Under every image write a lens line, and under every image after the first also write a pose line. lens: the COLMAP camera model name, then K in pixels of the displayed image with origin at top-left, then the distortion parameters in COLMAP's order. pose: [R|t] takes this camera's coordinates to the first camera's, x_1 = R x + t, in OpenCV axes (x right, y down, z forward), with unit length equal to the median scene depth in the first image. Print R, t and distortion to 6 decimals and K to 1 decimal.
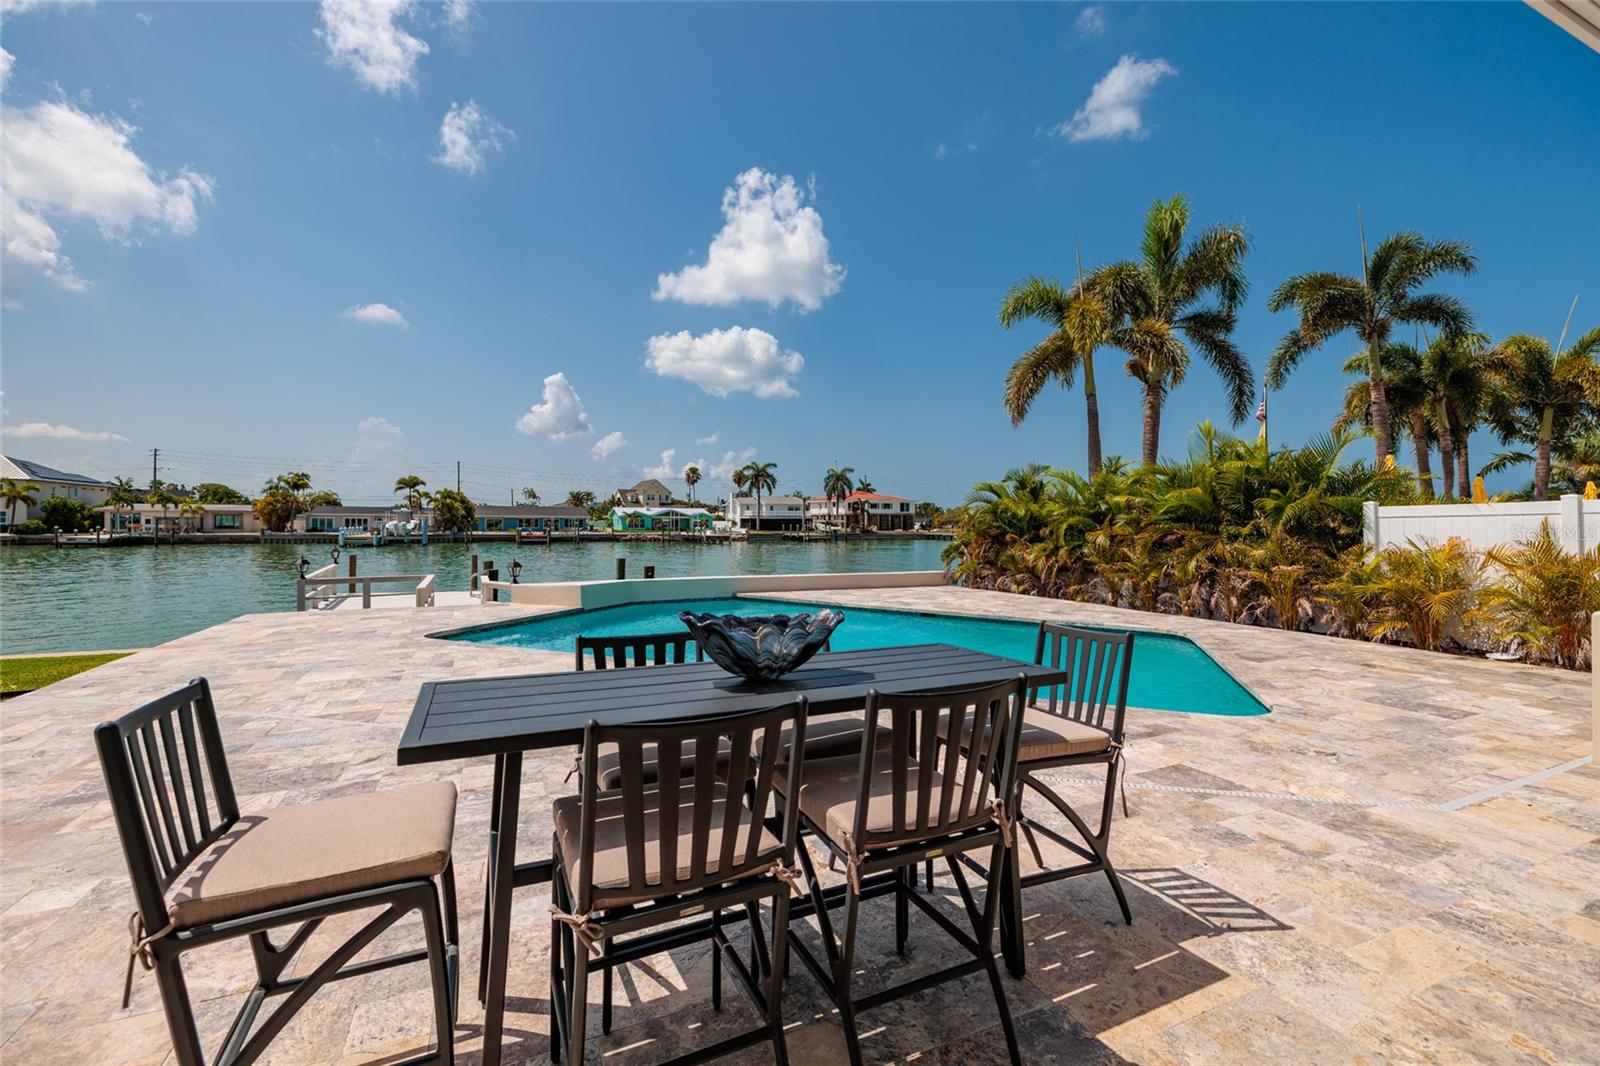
lens RADIAL K [[670.3, 0, 798.0], [0, 670.3, 532.5], [0, 0, 1]] dist [0.001534, 0.000267]
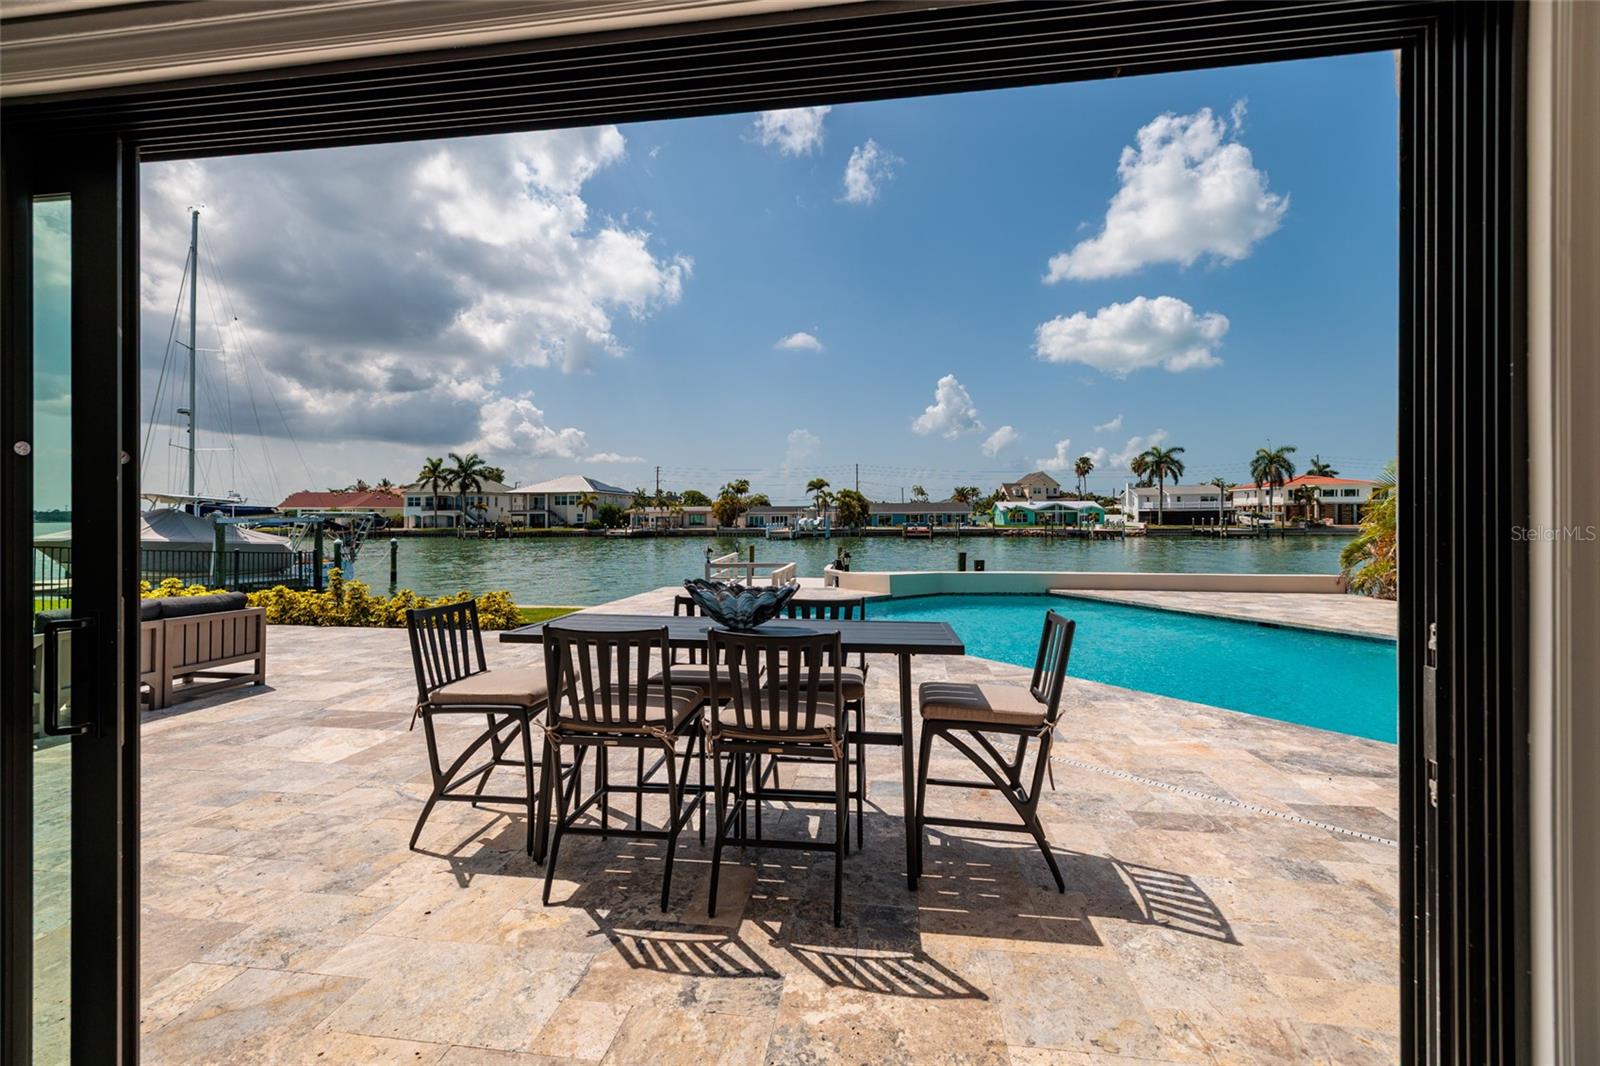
lens RADIAL K [[676.7, 0, 799.8], [0, 676.7, 523.0], [0, 0, 1]] dist [0.003419, 0.000084]
pose [[0.844934, -0.005037, -0.534847, 0.016958], [0.001437, 0.999973, -0.007146, 0.000081], [0.534869, 0.005269, 0.844919, -0.003203]]
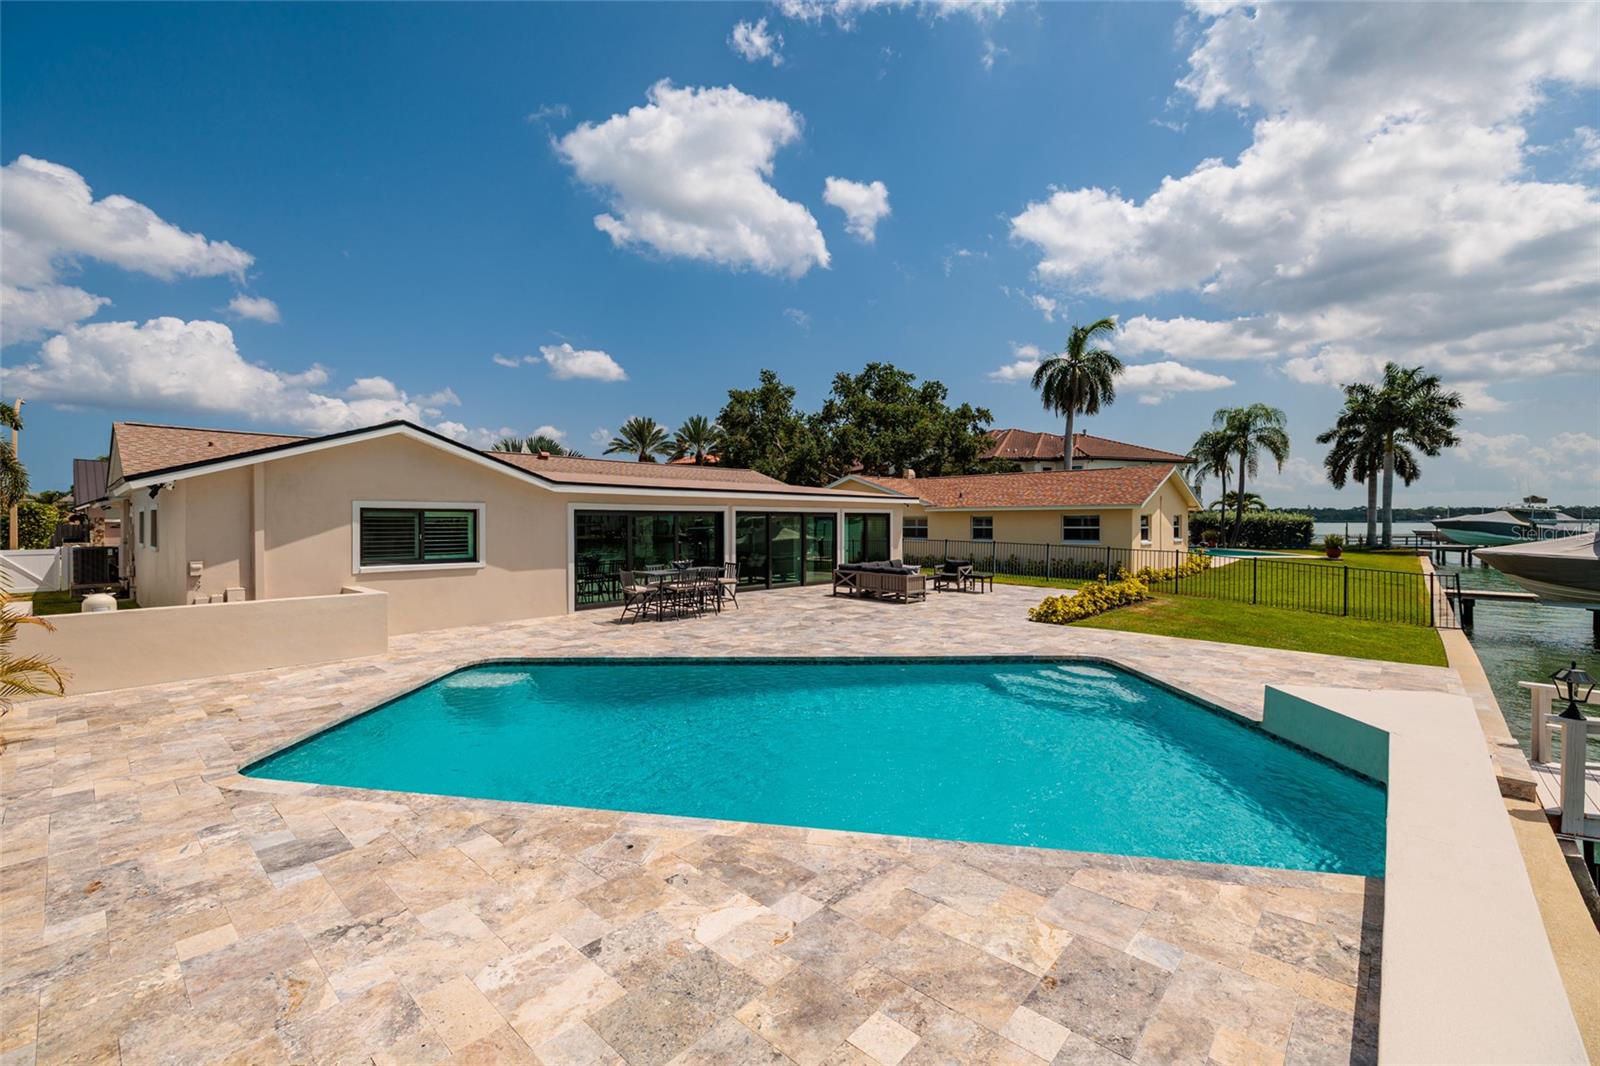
lens RADIAL K [[664.2, 0, 789.4], [0, 664.2, 523.6], [0, 0, 1]] dist [0.001969, 0.000171]
pose [[-0.925004, -0.002211, -0.379951, 0.030192], [-0.008239, 0.999865, 0.014240, -0.007165], [0.379868, 0.016303, -0.924897, 0.153574]]
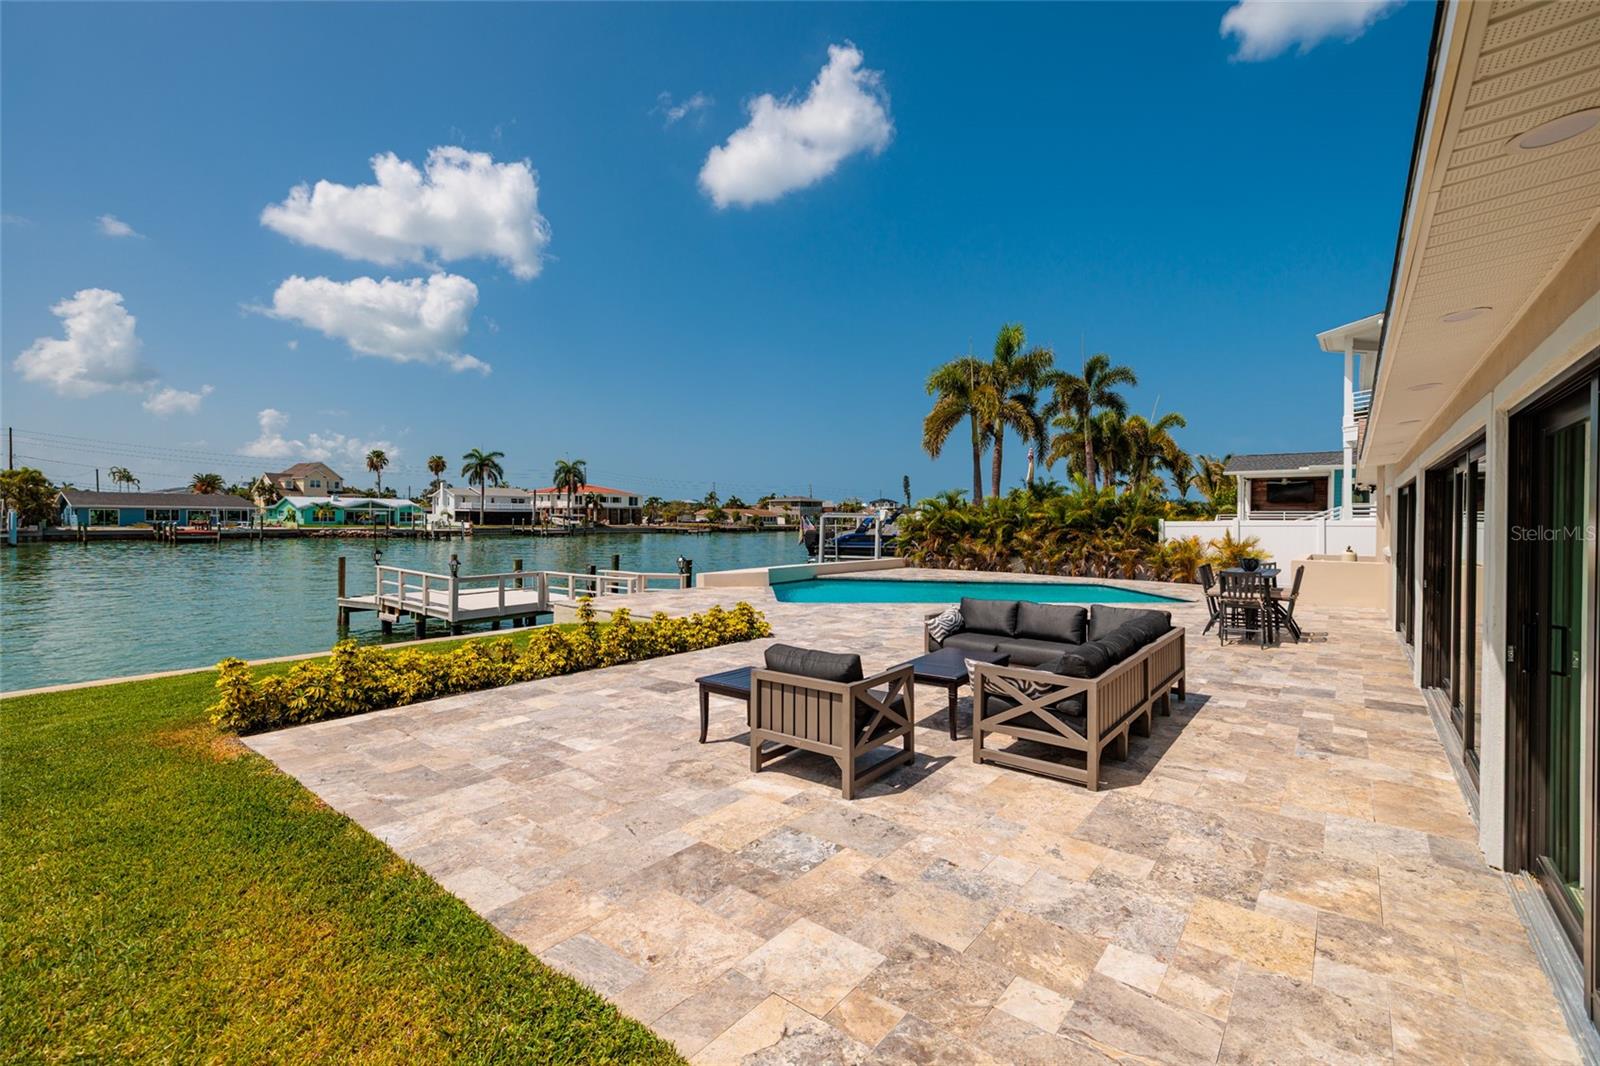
lens RADIAL K [[686.6, 0, 800.0], [0, 686.6, 533.0], [0, 0, 1]] dist [0.004356, -0.000153]
pose [[0.890210, -0.006561, 0.455503, -0.105487], [0.001247, 0.999928, 0.011966, -0.002509], [-0.455549, -0.010084, 0.890154, -0.038871]]
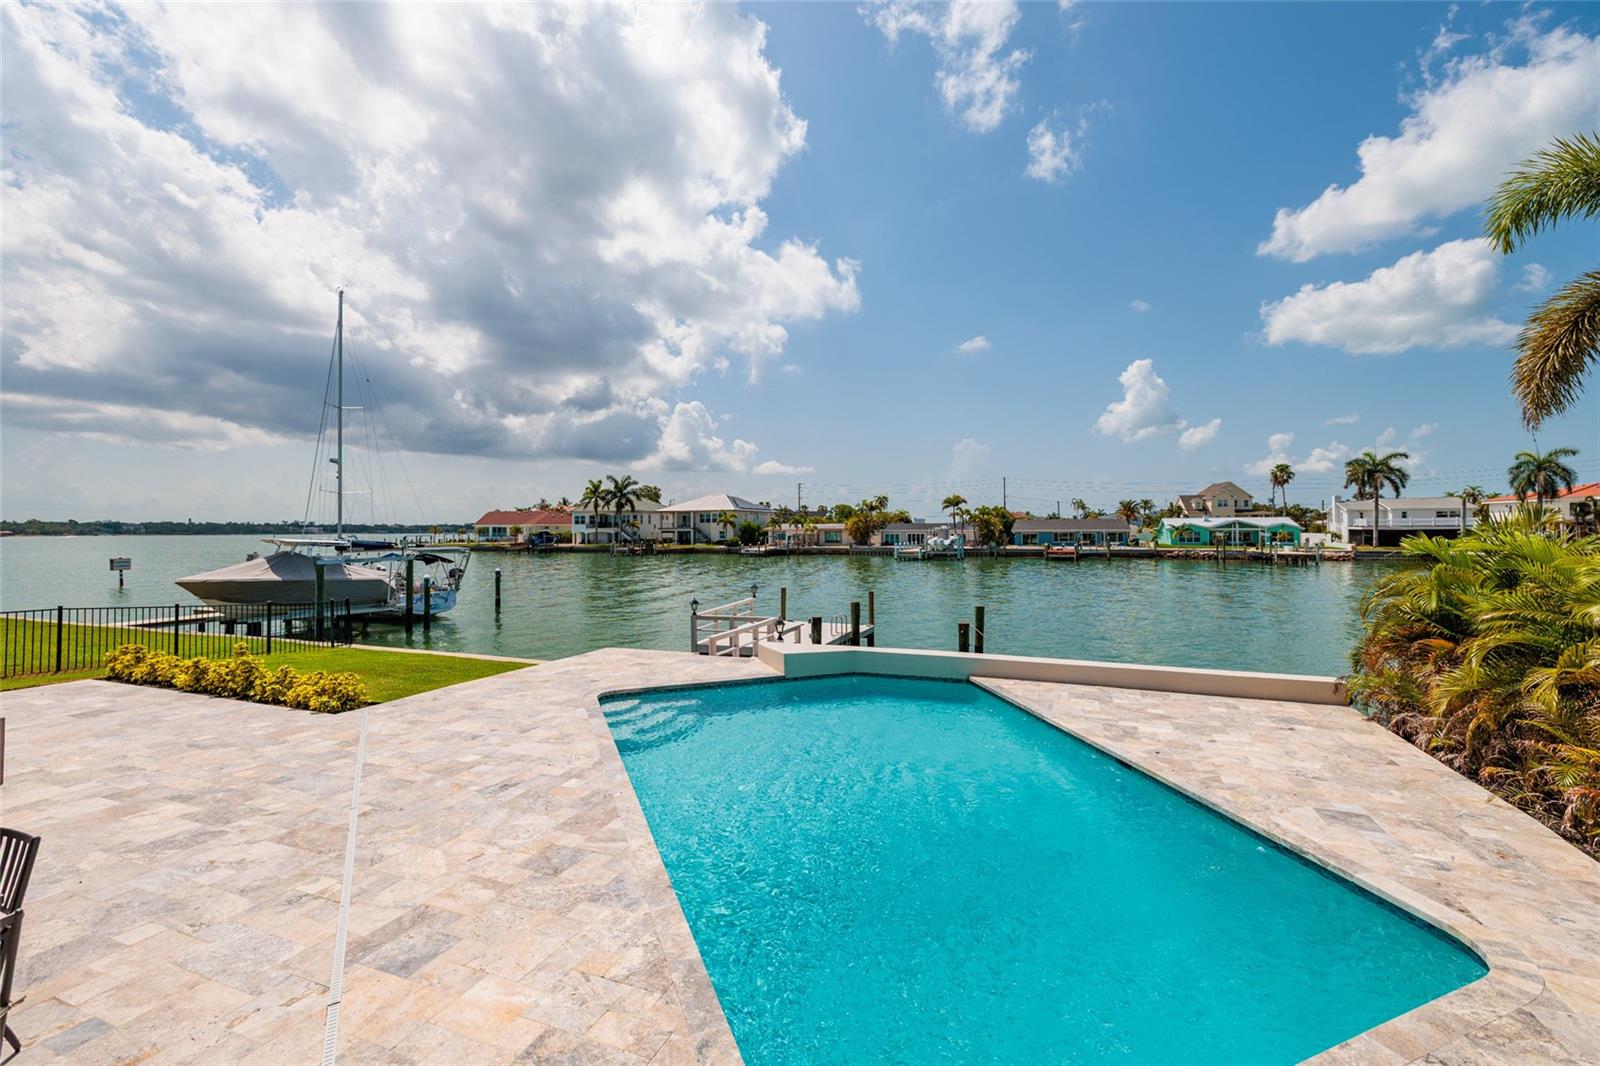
lens RADIAL K [[686.6, 0, 800.0], [0, 686.6, 533.0], [0, 0, 1]] dist [0.004356, -0.000153]
pose [[0.691058, -0.004209, -0.722787, 0.052038], [-0.002089, 0.999967, -0.007820, -0.011241], [0.722796, 0.006914, 0.691027, 0.031469]]
